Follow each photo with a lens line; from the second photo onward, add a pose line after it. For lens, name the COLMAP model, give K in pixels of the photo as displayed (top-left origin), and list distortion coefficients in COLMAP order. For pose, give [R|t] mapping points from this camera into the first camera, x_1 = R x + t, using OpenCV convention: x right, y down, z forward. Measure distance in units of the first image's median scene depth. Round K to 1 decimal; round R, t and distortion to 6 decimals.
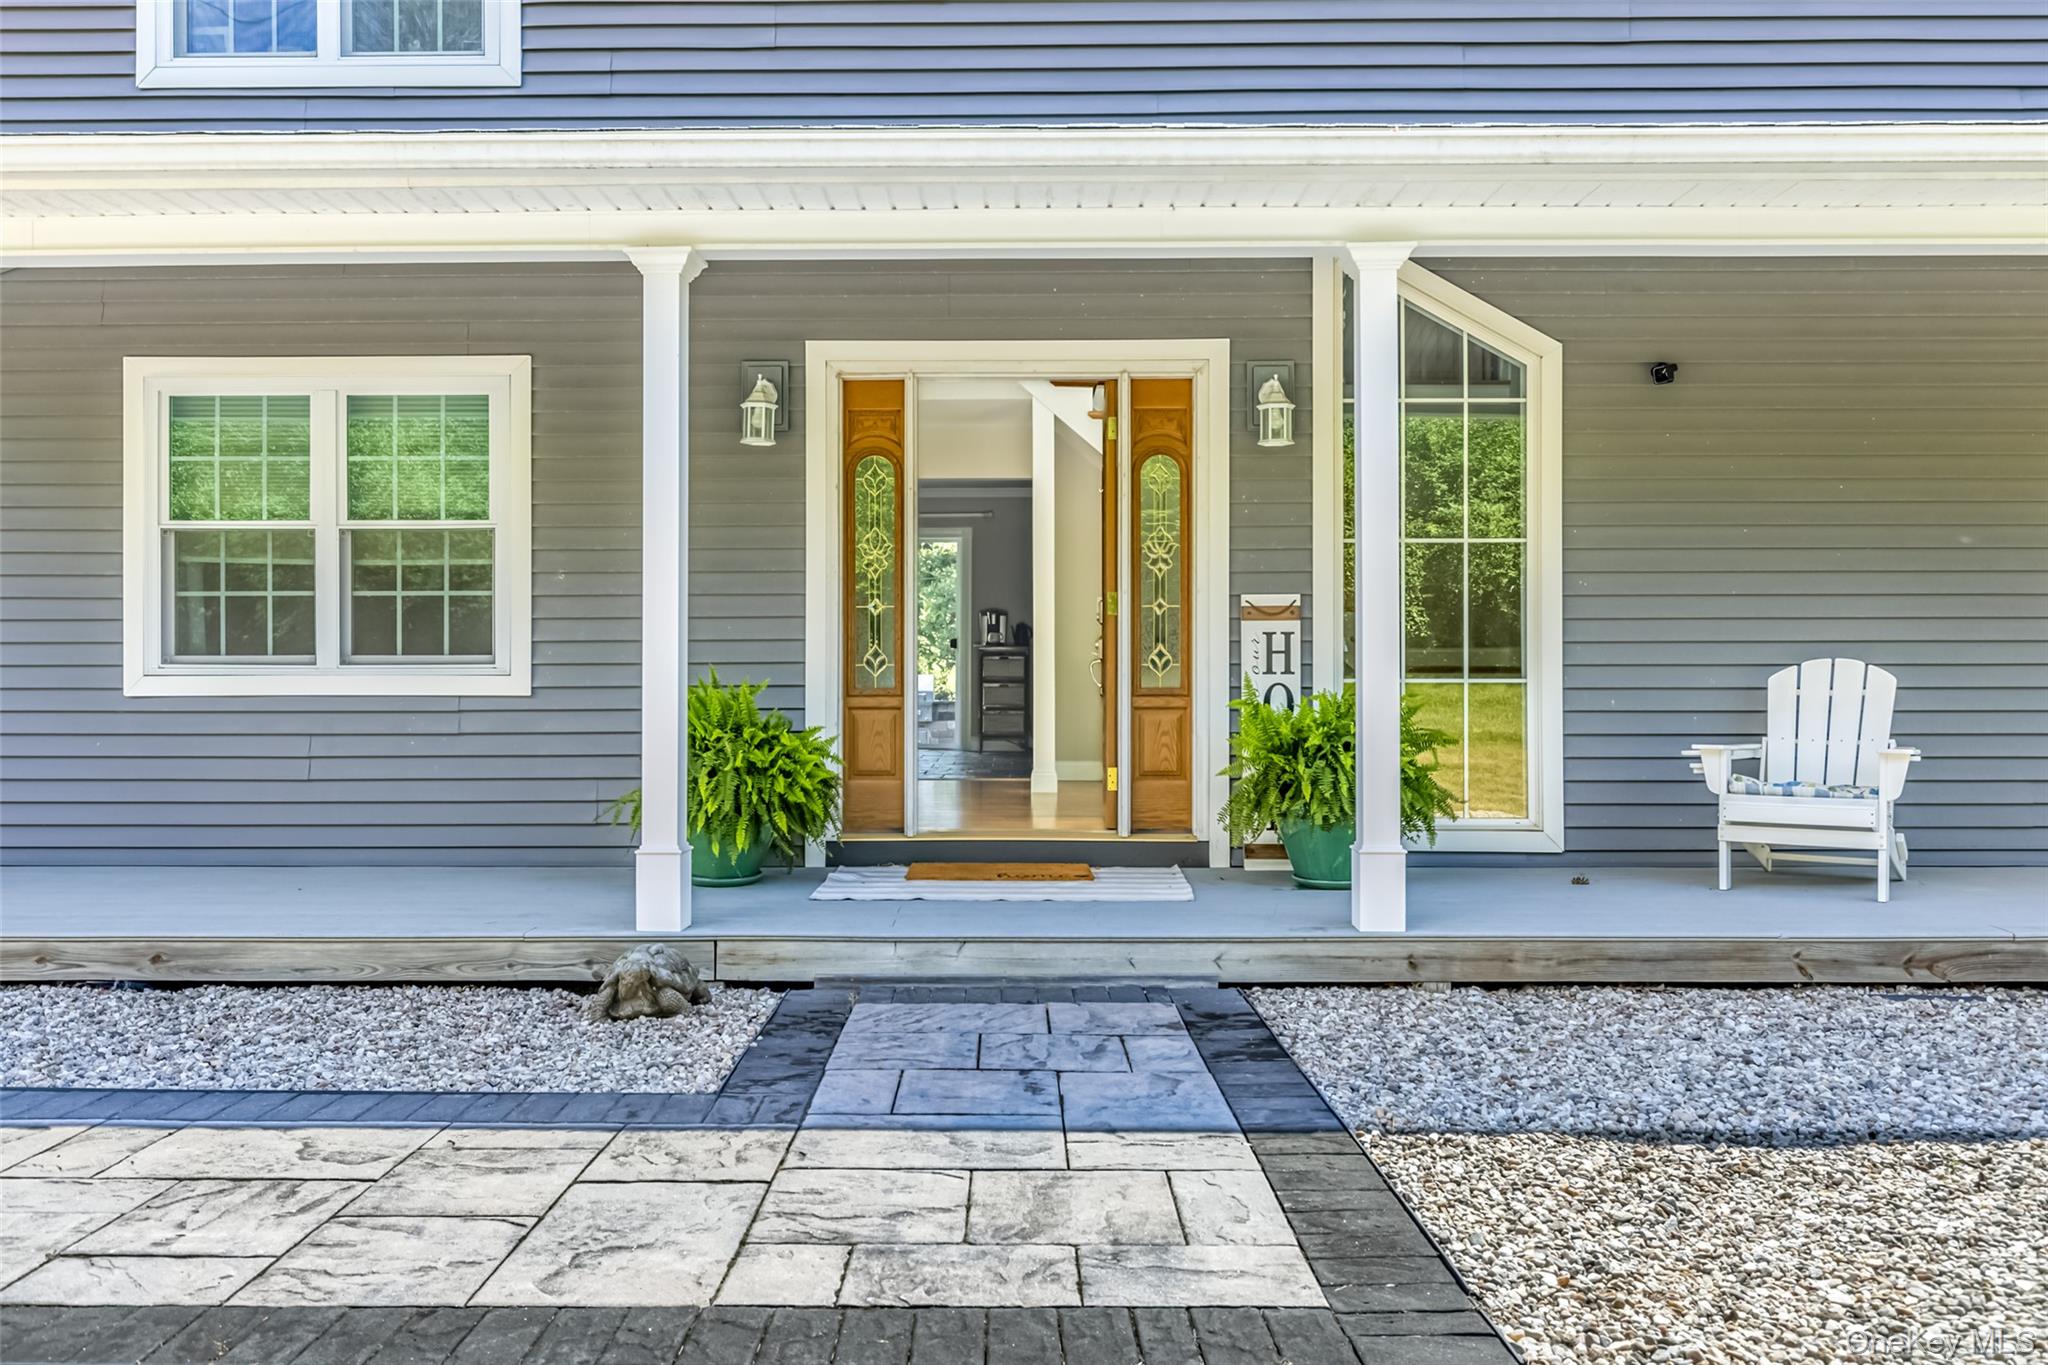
lens RADIAL K [[1353.1, 0, 963.8], [0, 1353.1, 683.0], [0, 0, 1]] dist [0.002826, 0.002304]
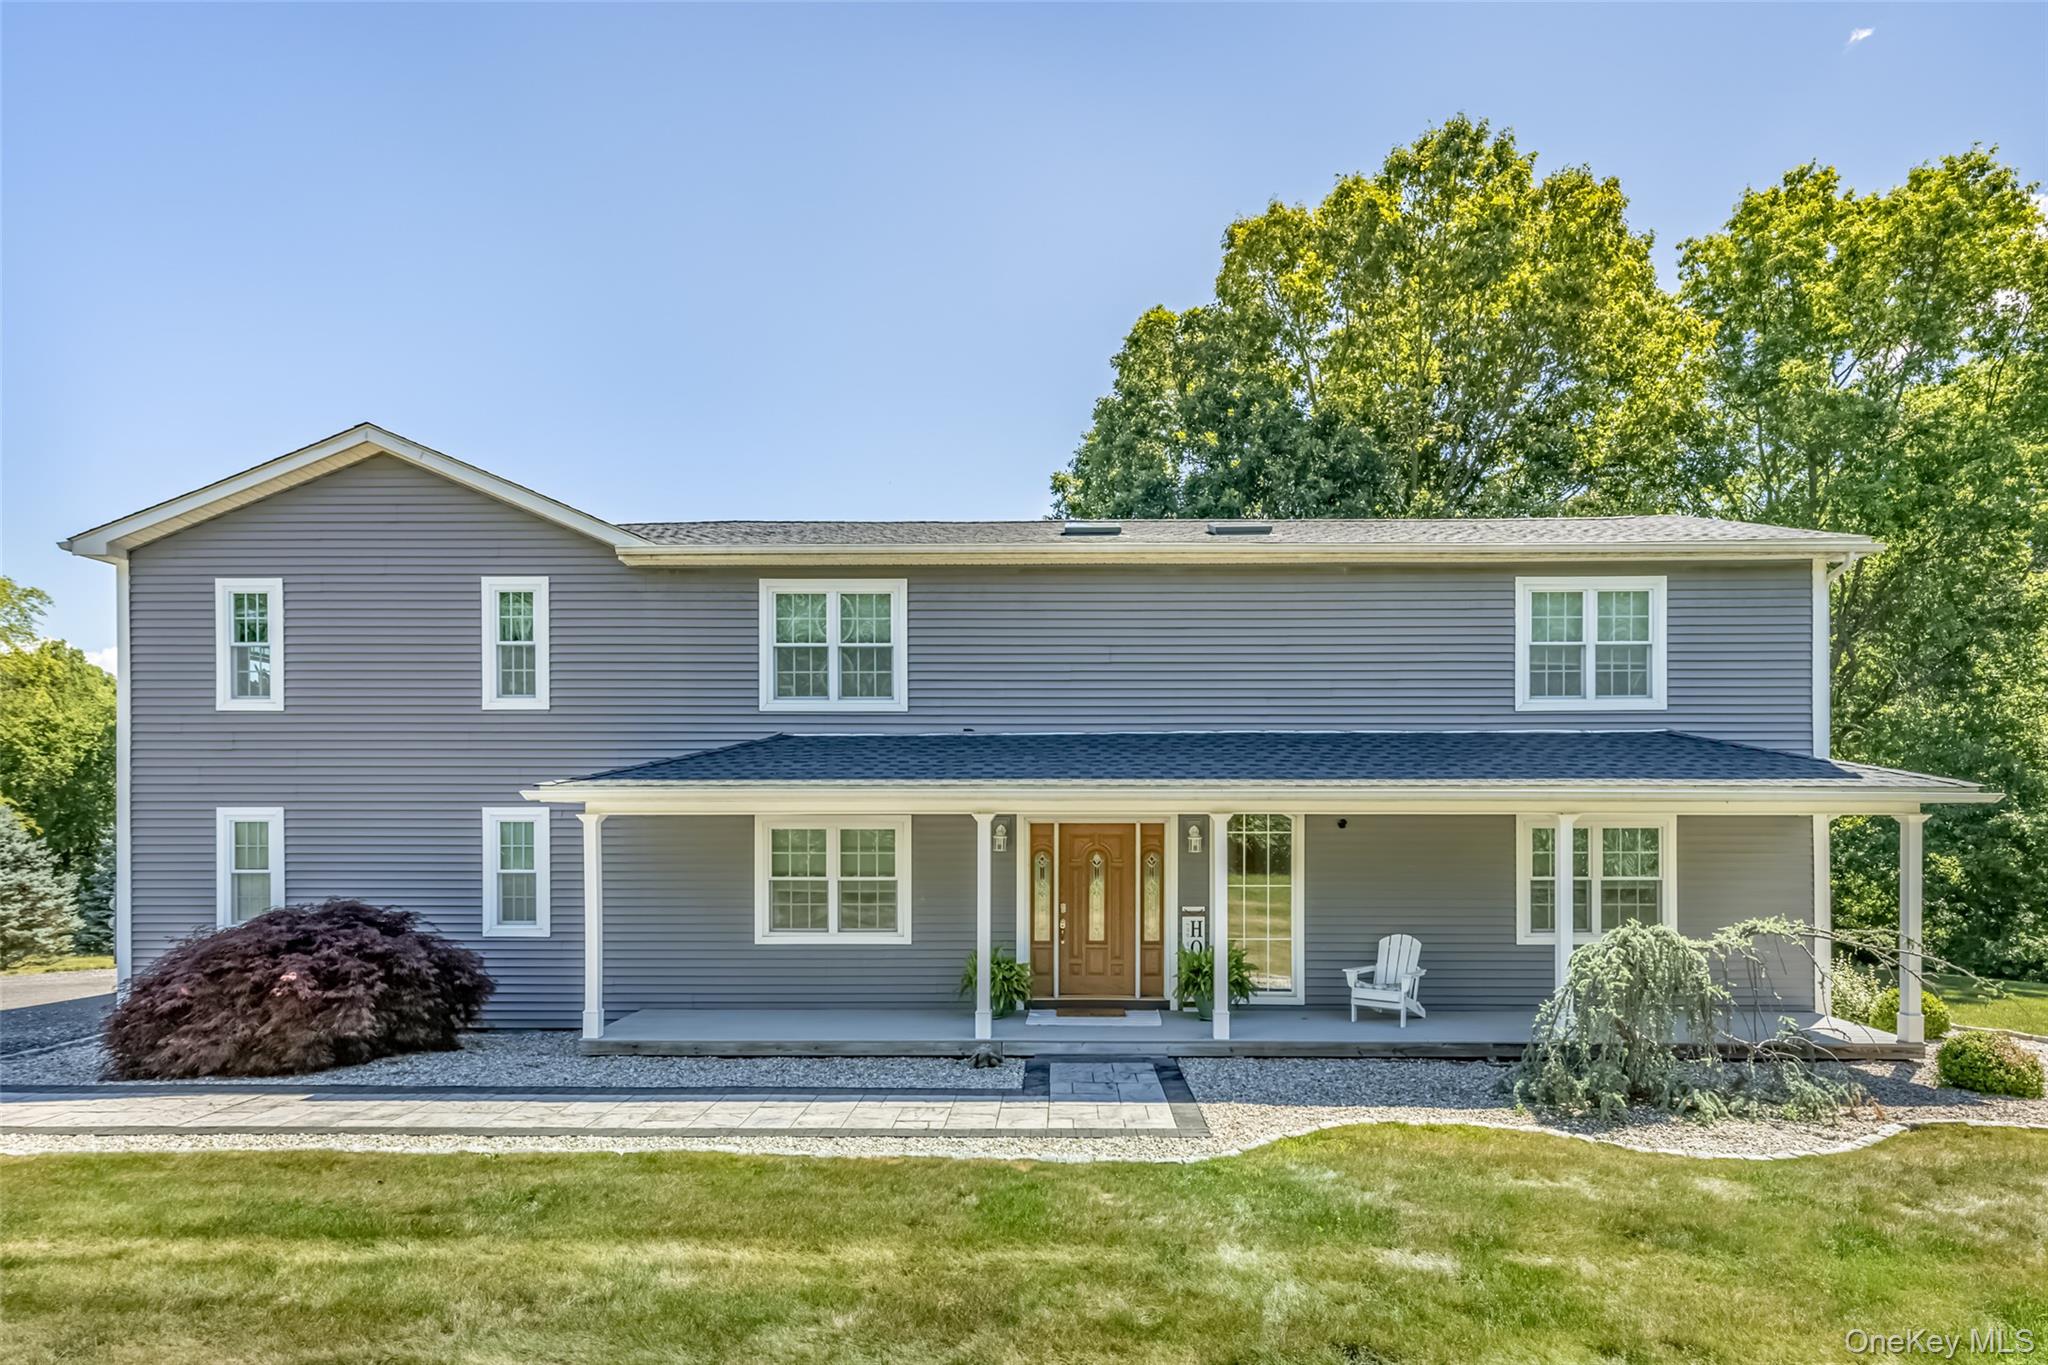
lens RADIAL K [[933.6, 0, 1030.1], [0, 933.6, 841.6], [0, 0, 1]] dist [-0.001584, -0.000060]
pose [[0.999990, 0.000043, -0.004474, -0.091507], [-0.000009, 0.999971, 0.007563, -0.226507], [0.004475, -0.007562, 0.999961, -0.897913]]
